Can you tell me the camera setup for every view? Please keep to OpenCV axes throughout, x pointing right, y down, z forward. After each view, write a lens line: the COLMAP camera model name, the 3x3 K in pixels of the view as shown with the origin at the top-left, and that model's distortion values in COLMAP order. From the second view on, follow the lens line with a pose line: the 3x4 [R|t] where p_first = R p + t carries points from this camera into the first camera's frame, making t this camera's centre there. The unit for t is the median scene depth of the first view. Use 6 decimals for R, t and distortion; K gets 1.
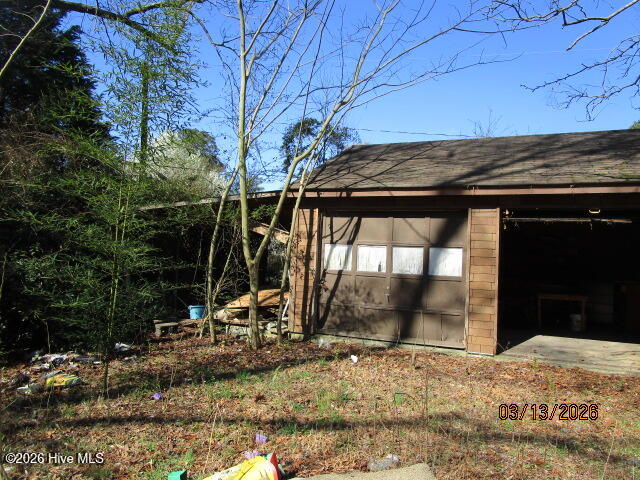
lens RADIAL K [[457.1, 0, 320.0], [0, 457.1, 240.0], [0, 0, 1]] dist [-0.026477, 0.012675]
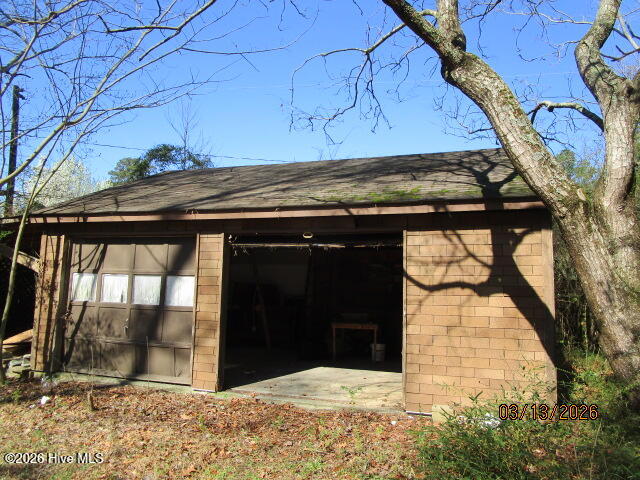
lens RADIAL K [[457.1, 0, 320.0], [0, 457.1, 240.0], [0, 0, 1]] dist [-0.026477, 0.012675]
pose [[0.996092, -0.004192, 0.088221, 0.446941], [0.009896, 0.997880, -0.064327, 0.006255], [-0.087764, 0.064949, 0.994022, 0.033886]]
